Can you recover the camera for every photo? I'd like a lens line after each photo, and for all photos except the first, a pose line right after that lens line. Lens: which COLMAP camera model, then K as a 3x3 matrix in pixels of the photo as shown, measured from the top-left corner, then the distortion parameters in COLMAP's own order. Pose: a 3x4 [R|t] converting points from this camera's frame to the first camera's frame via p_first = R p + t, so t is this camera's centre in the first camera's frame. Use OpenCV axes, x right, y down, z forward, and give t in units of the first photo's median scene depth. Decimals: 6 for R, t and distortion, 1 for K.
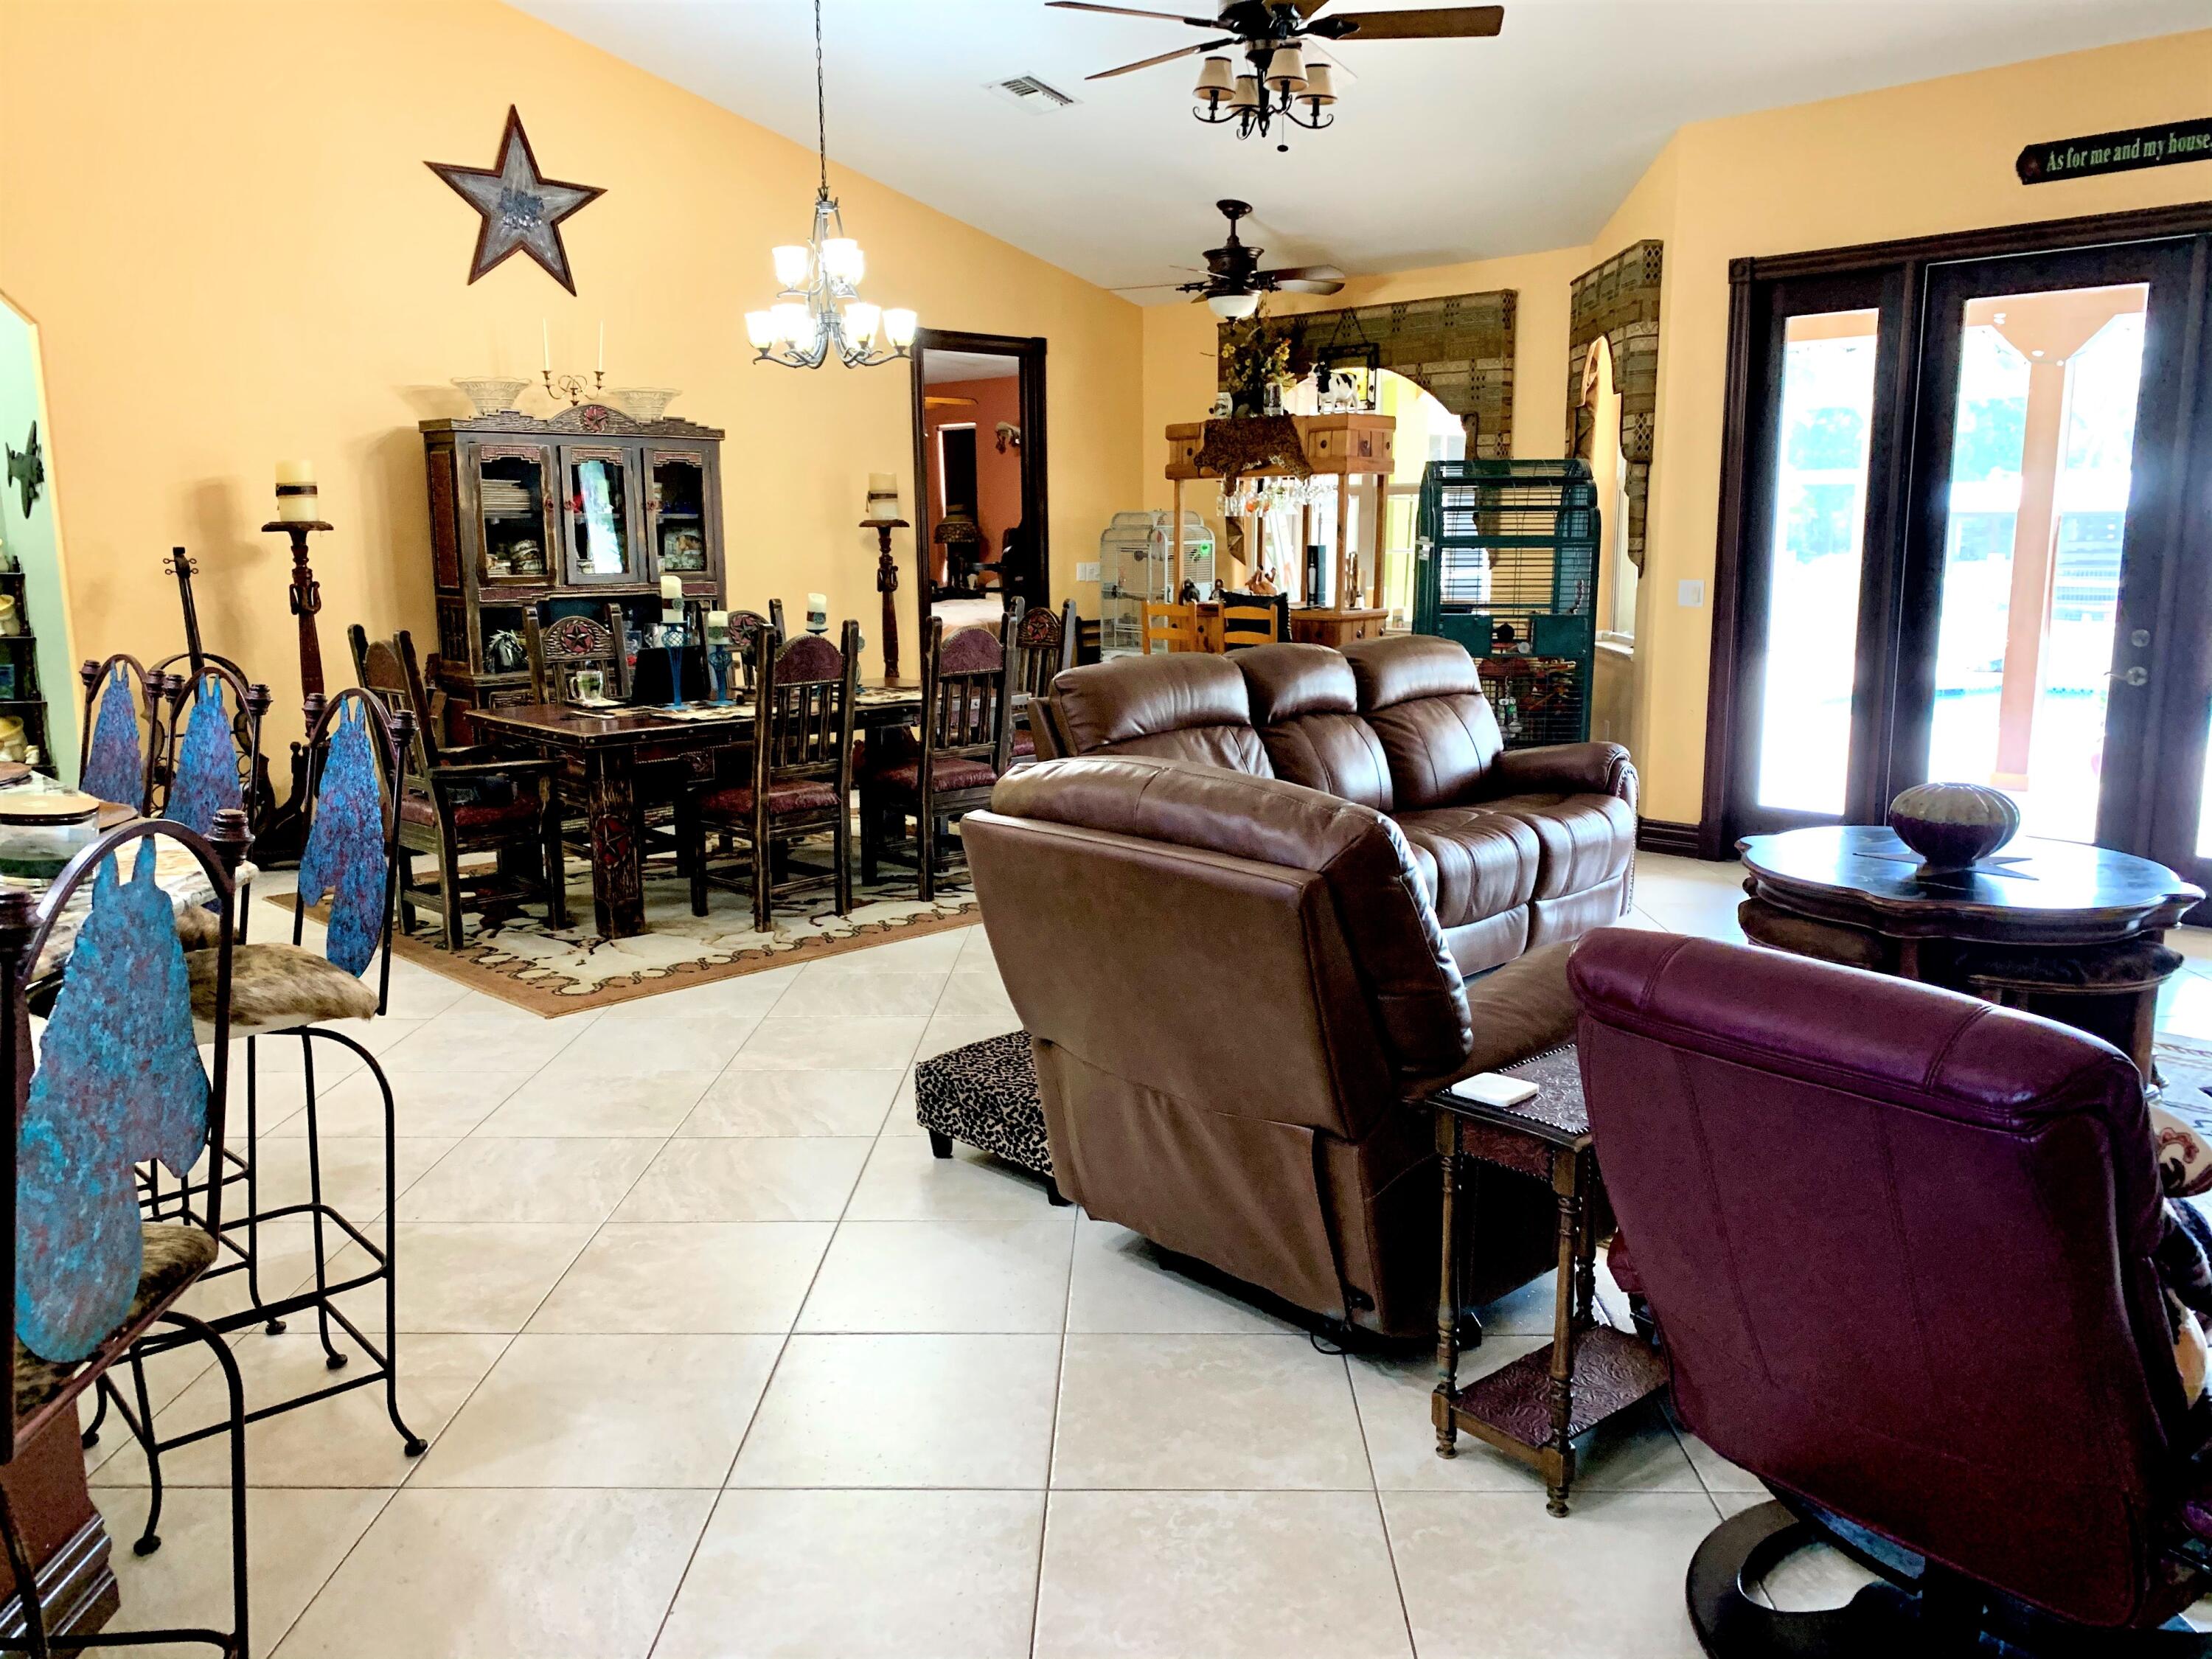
lens RADIAL K [[1679.2, 0, 1133.9], [0, 1679.2, 823.1], [0, 0, 1]] dist [0.019740, -0.009080]
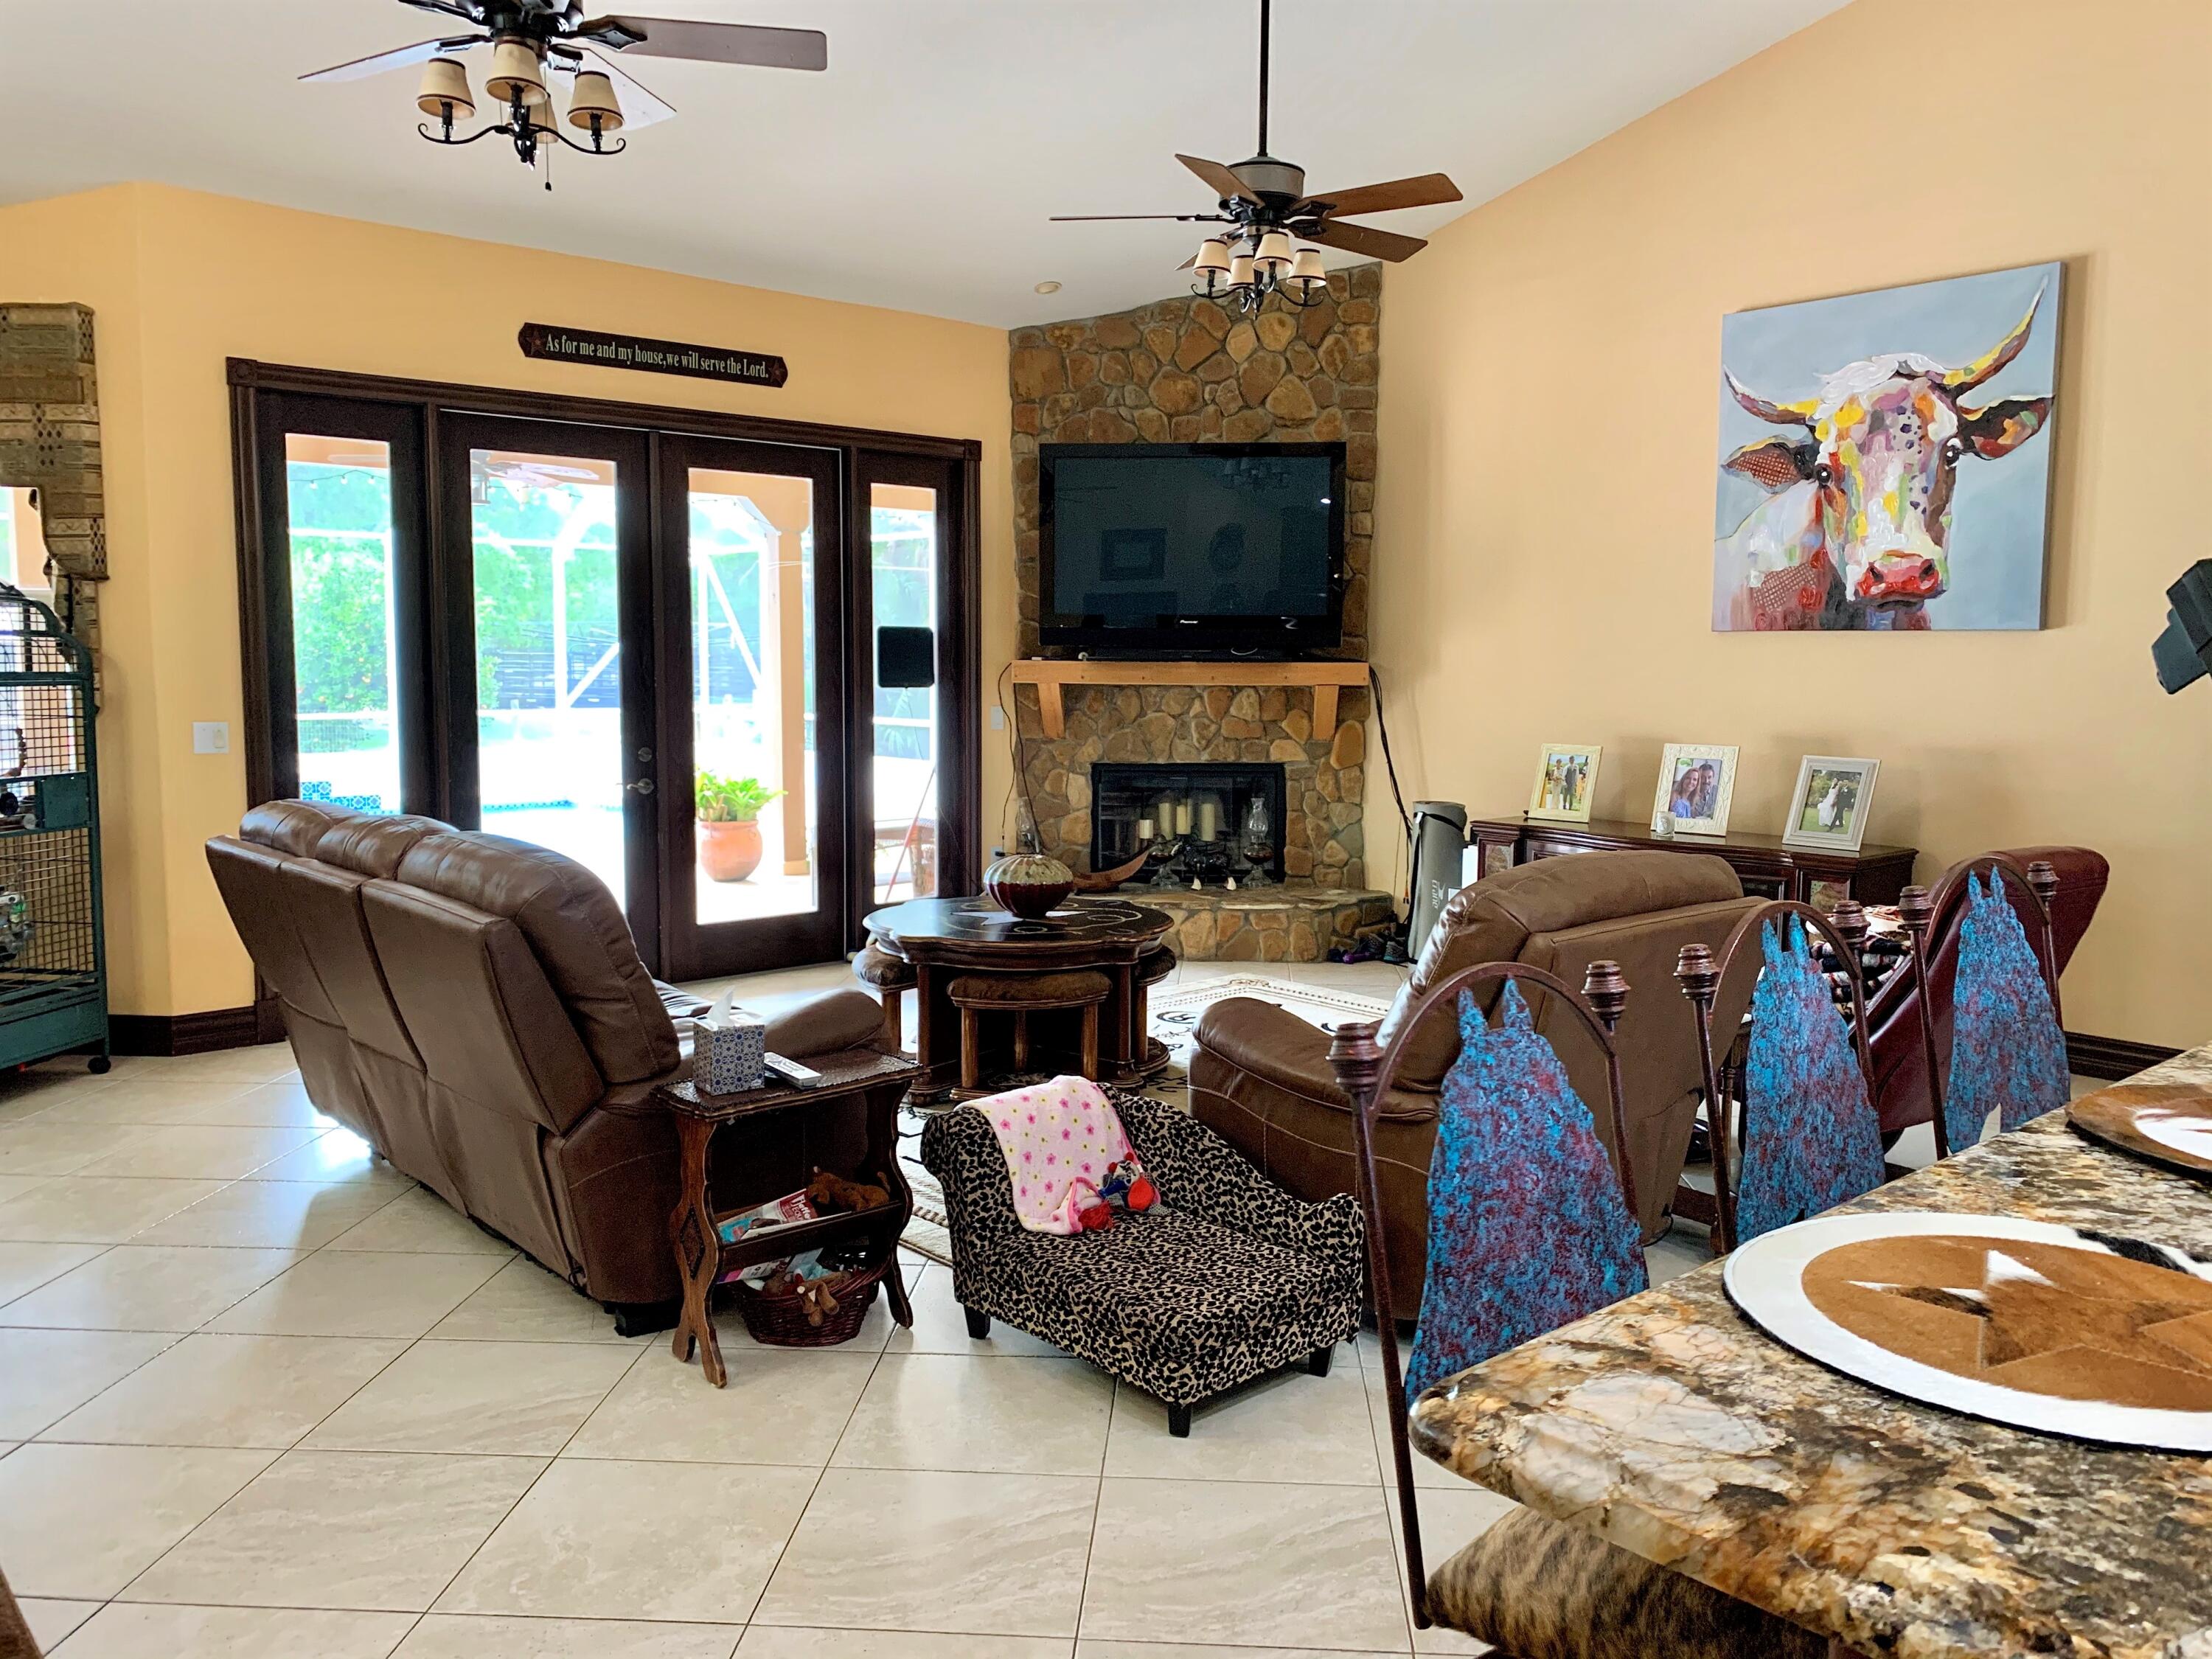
lens RADIAL K [[1666.6, 0, 1099.0], [0, 1666.6, 826.7], [0, 0, 1]] dist [0.099233, -0.135815]
pose [[0.062379, -0.097321, 0.993296, -0.592606], [0.167715, 0.982104, 0.085692, -0.109753], [-0.983860, 0.161245, 0.077585, 0.610339]]
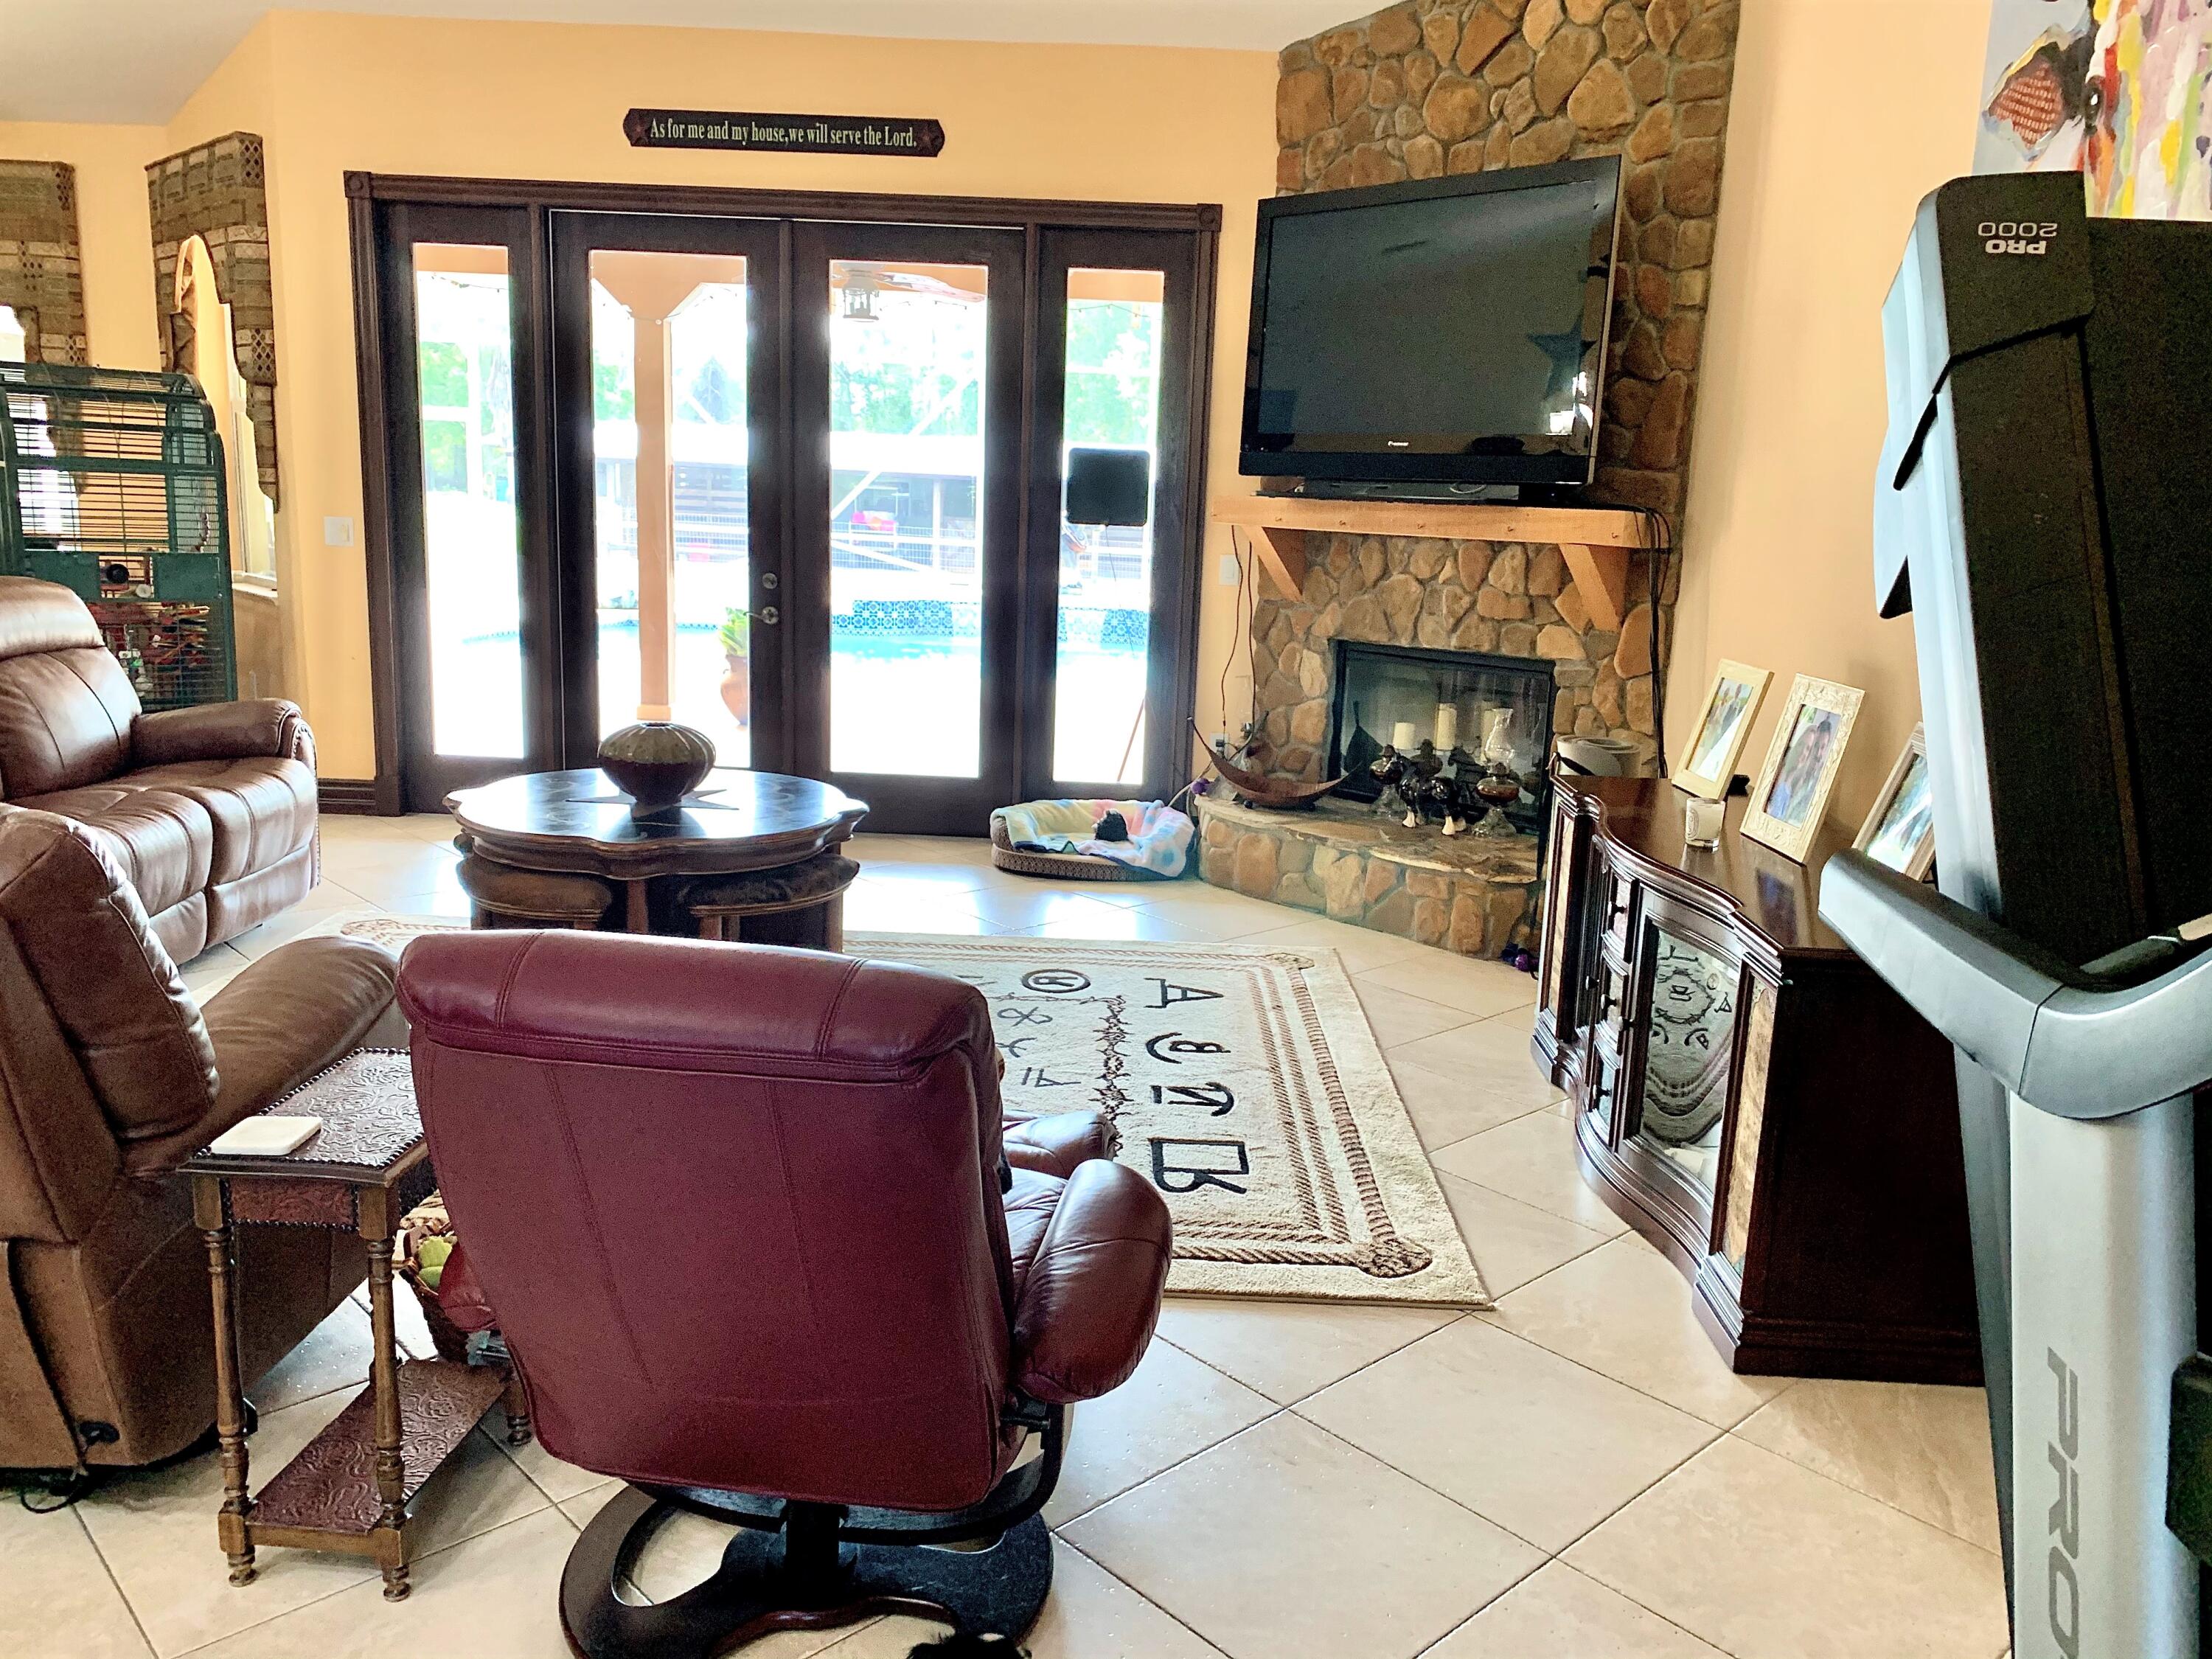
lens RADIAL K [[1679.2, 0, 1133.9], [0, 1679.2, 823.1], [0, 0, 1]] dist [0.019740, -0.009080]
pose [[0.719296, -0.101508, 0.687247, -0.011233], [0.076807, 0.994823, 0.066549, -0.005774], [-0.690444, 0.004917, 0.723369, 0.031709]]
